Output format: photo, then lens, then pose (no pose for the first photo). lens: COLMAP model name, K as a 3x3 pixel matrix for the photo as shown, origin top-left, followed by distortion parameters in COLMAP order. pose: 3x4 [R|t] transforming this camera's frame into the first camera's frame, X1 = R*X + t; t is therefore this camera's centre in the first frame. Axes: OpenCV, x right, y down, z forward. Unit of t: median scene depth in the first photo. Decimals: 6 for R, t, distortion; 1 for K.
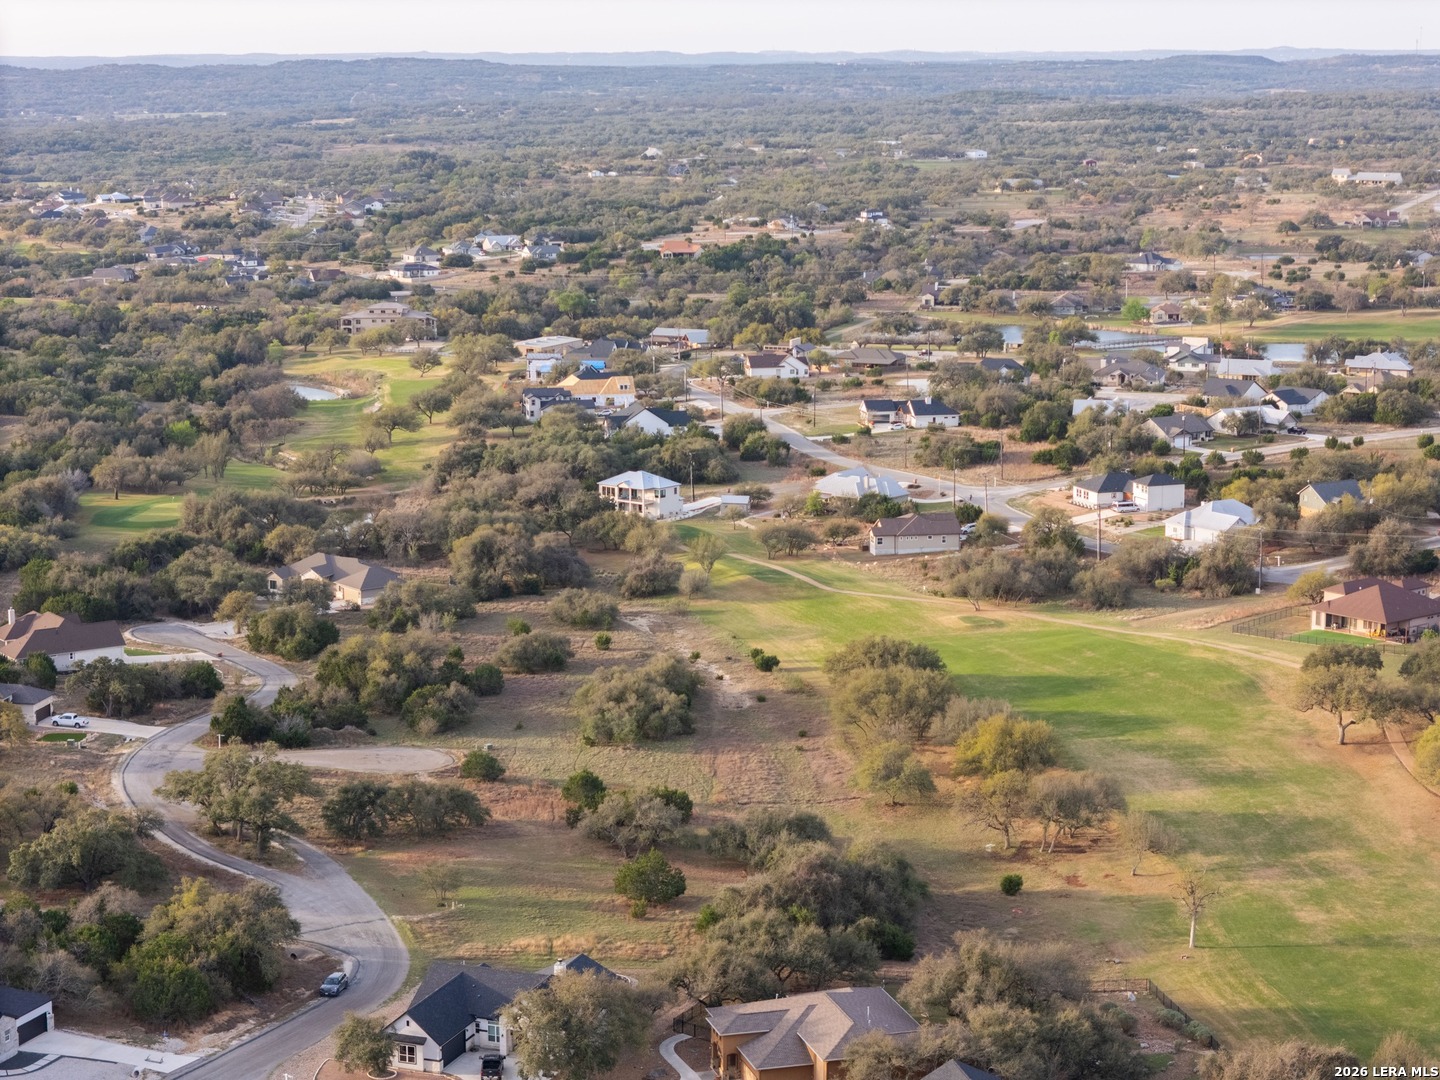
lens RADIAL K [[3076.0, 0, 728.9], [0, 3076.0, 534.7], [0, 0, 1]] dist [-0.126538, 0.000000]
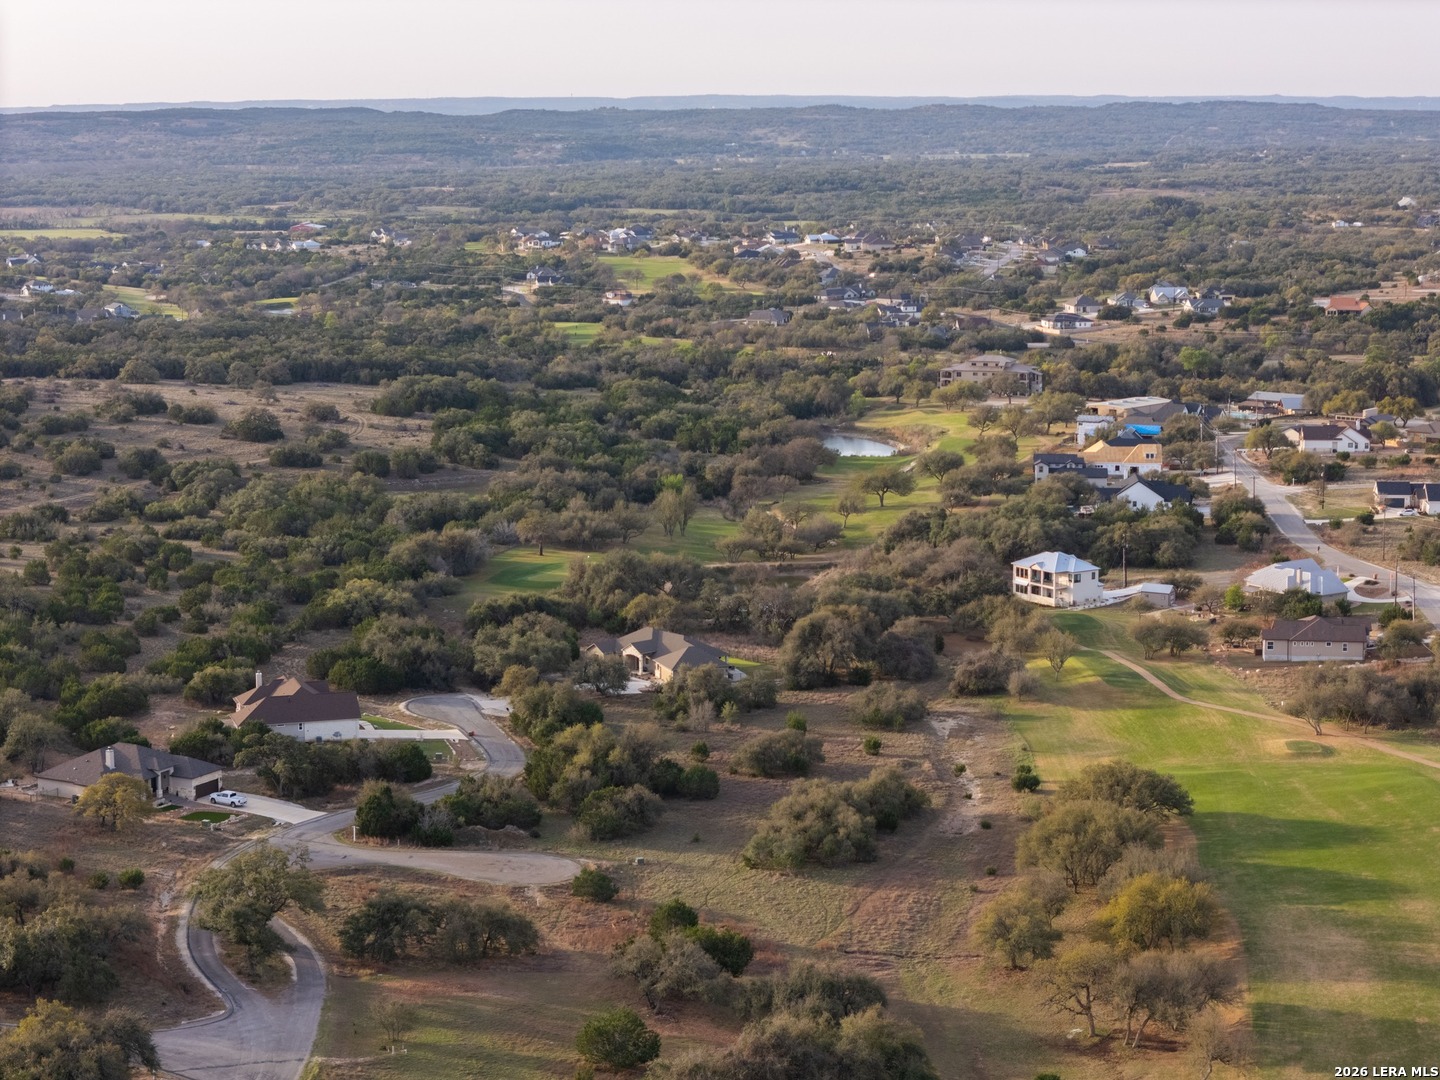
lens RADIAL K [[3076.0, 0, 709.2], [0, 3076.0, 535.3], [0, 0, 1]] dist [-0.126538, 0.000000]
pose [[0.952928, 0.043673, -0.300035, 0.153532], [-0.047731, 0.998841, -0.006207, -0.015914], [0.299416, 0.020236, 0.953908, 0.108995]]
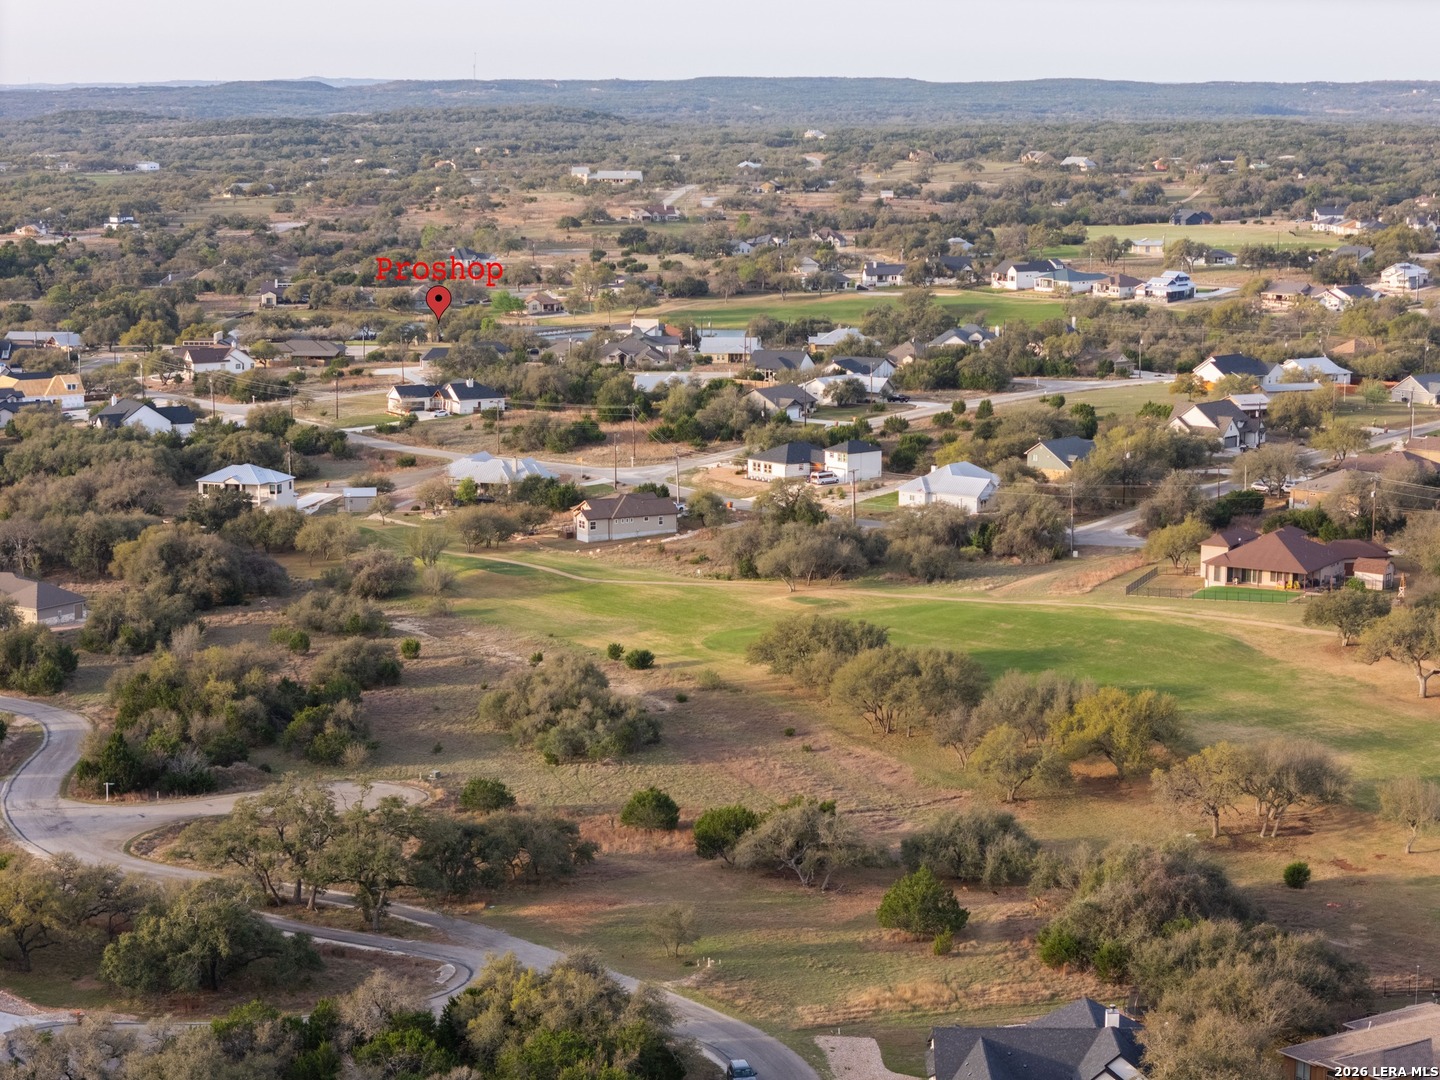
lens RADIAL K [[3076.0, 0, 723.8], [0, 3076.0, 549.6], [0, 0, 1]] dist [-0.126538, 0.000000]
pose [[0.939801, -0.047926, 0.338344, -0.203371], [0.051888, 0.998649, -0.002670, 0.012648], [-0.337759, 0.020065, 0.941019, 0.169214]]
